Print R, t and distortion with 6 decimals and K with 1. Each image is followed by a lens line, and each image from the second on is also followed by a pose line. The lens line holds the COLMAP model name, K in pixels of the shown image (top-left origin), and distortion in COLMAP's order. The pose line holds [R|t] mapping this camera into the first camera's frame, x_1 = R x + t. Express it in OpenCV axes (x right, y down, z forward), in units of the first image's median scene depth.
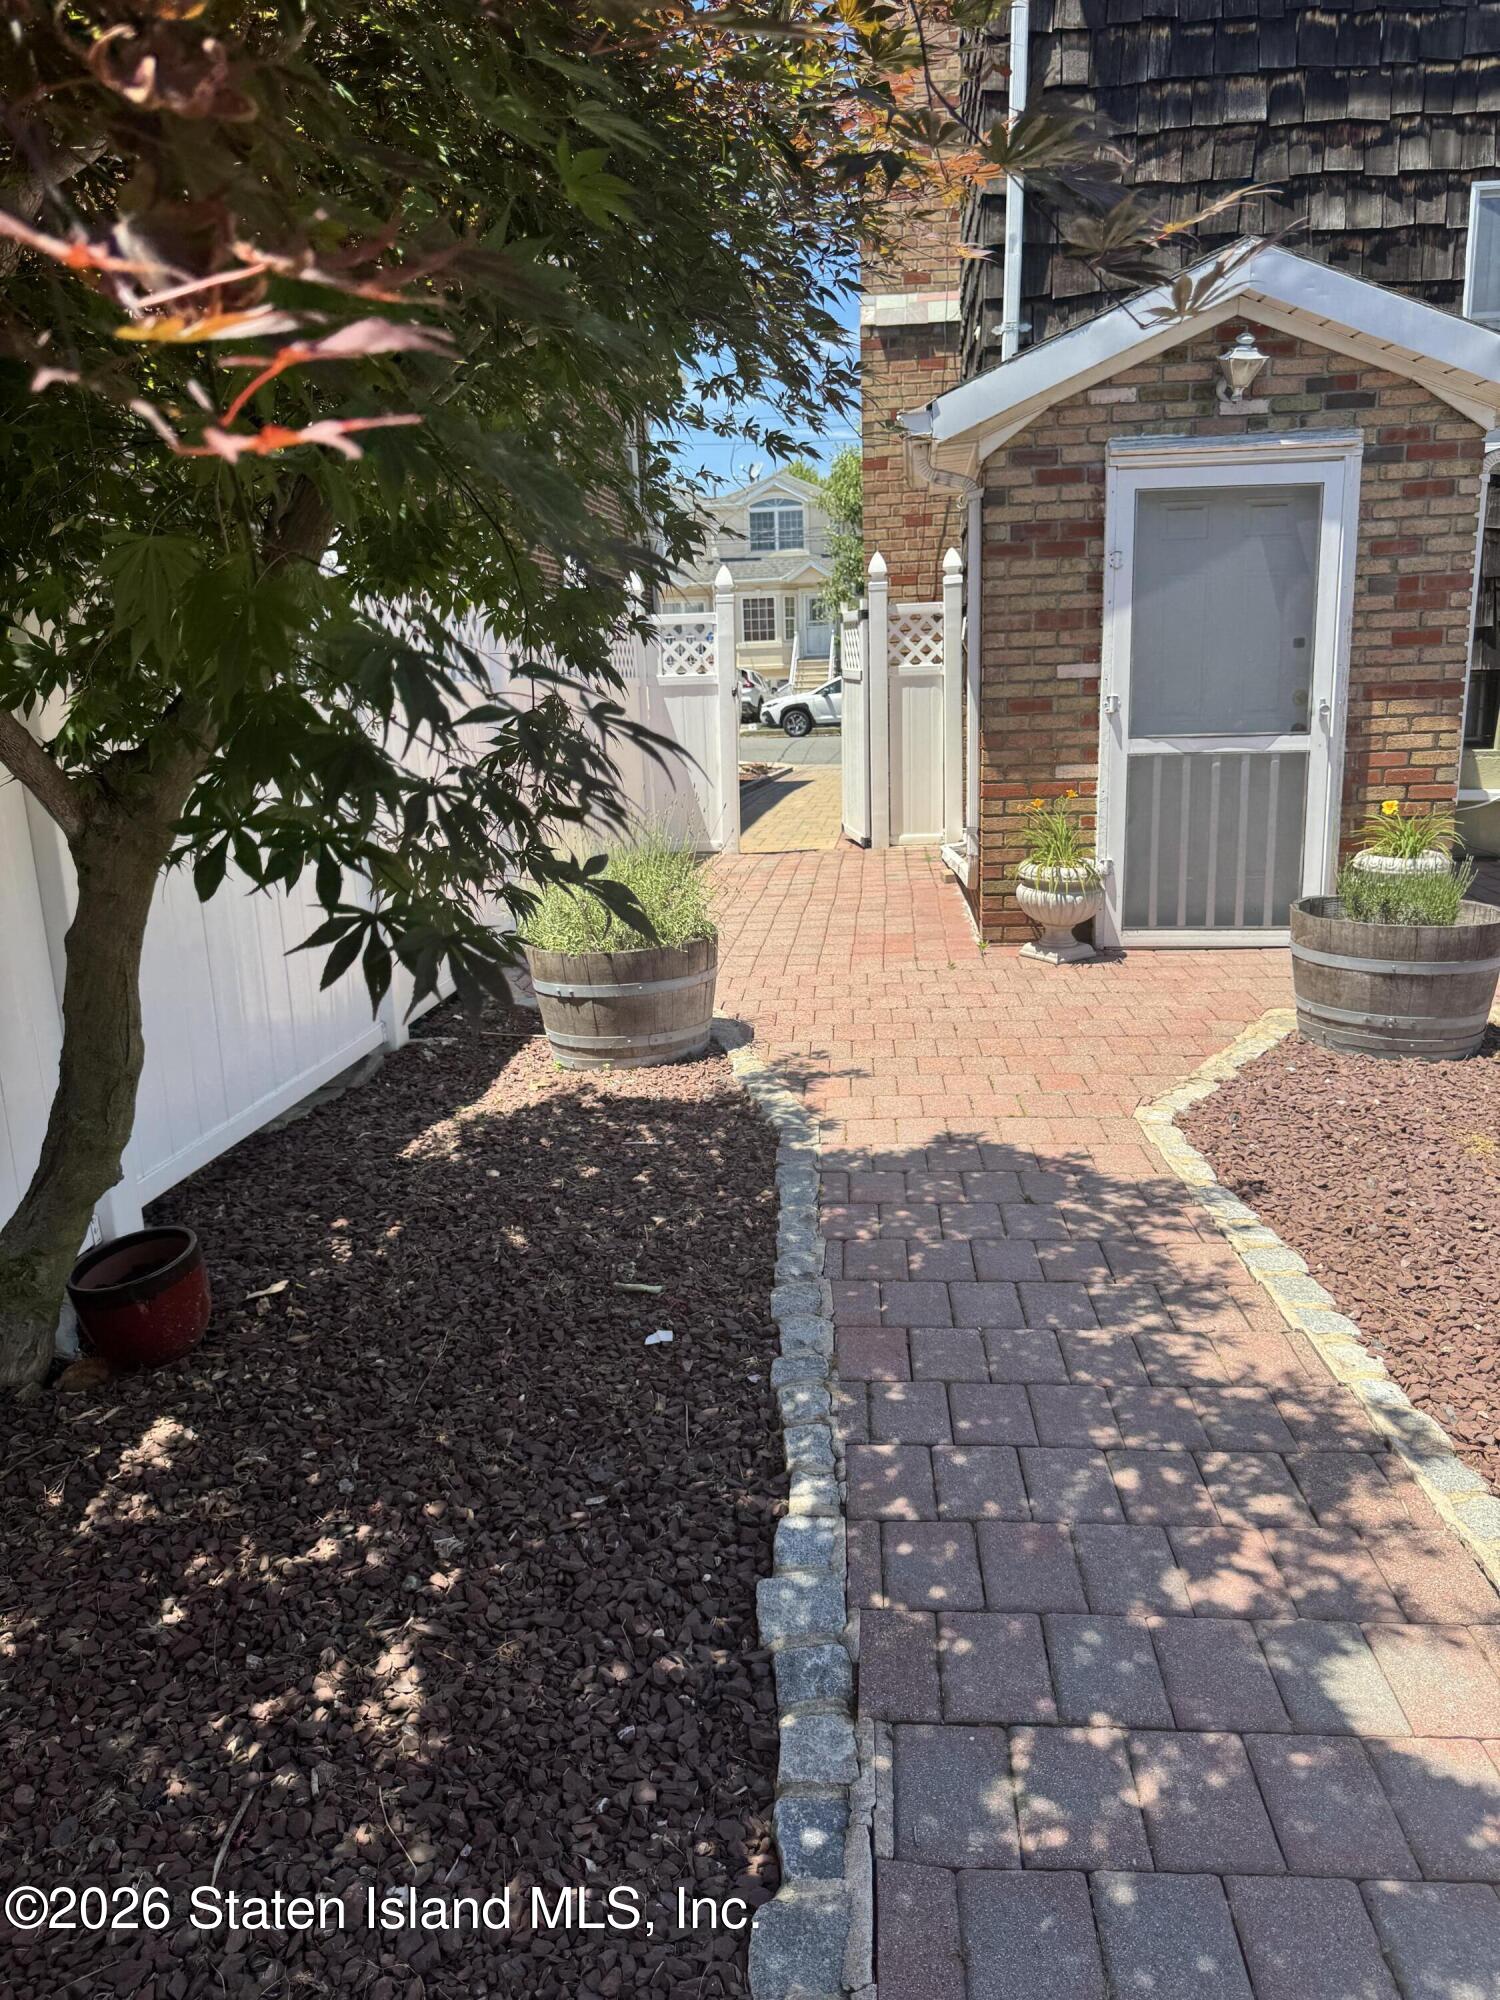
lens RADIAL K [[1419.1, 0, 767.8], [0, 1419.1, 1012.5], [0, 0, 1]] dist [0.059116, -0.072099]
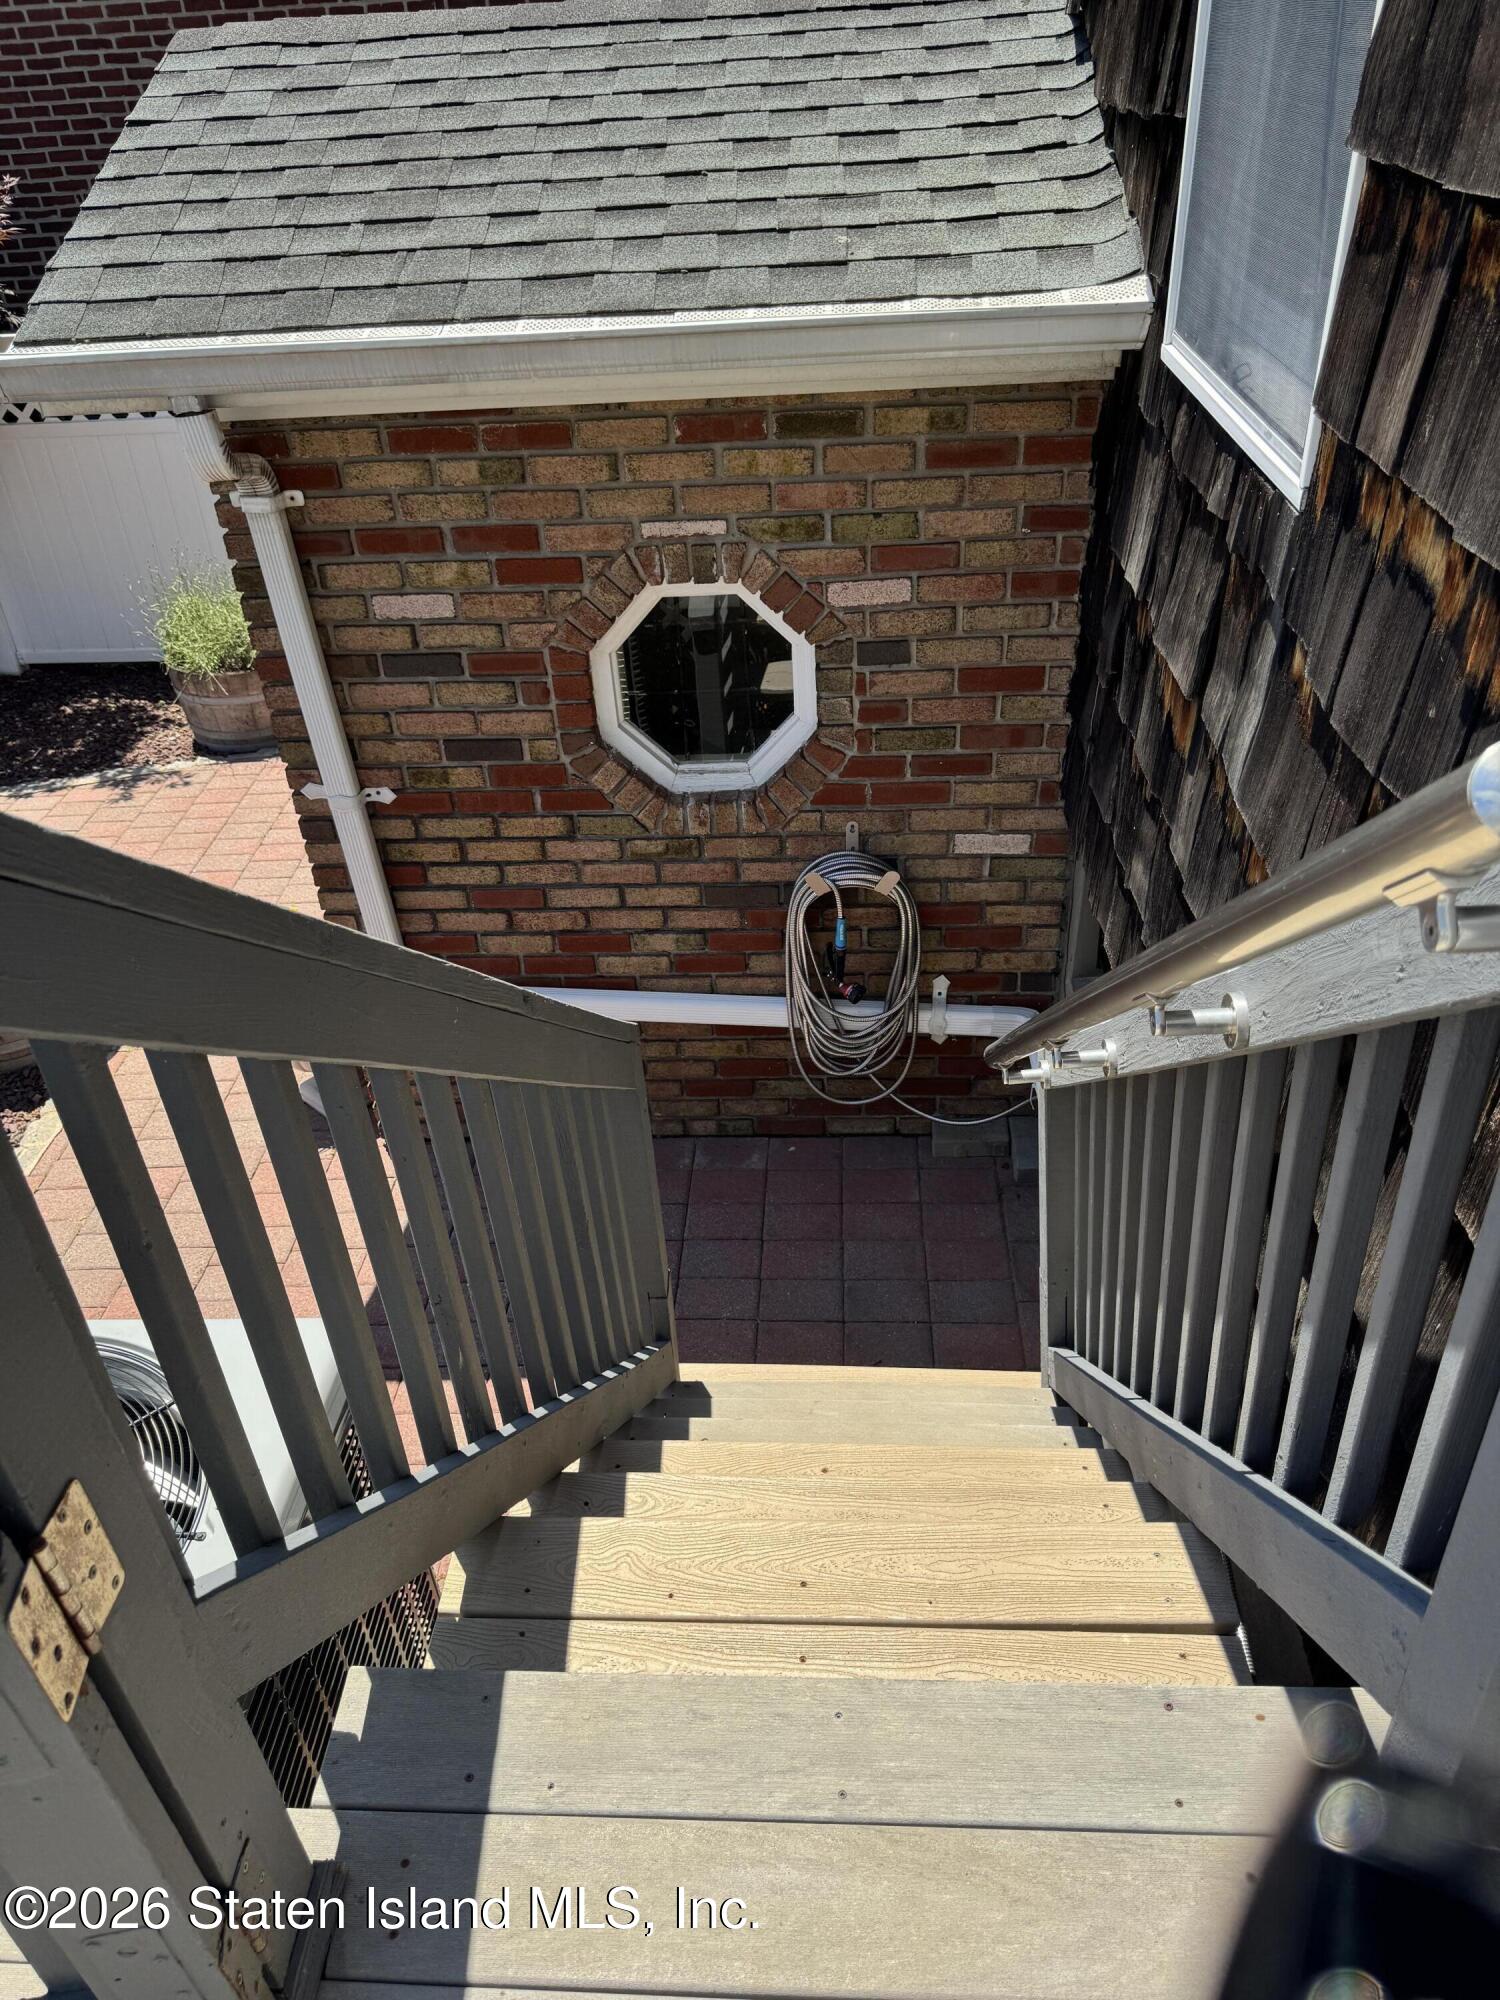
lens RADIAL K [[1419.1, 0, 733.2], [0, 1419.1, 1016.6], [0, 0, 1]] dist [0.059116, -0.072099]
pose [[0.023956, 0.594272, -0.803907, 1.030055], [-0.183769, 0.793053, 0.580772, -0.551971], [0.982677, 0.133820, 0.128207, 1.109098]]
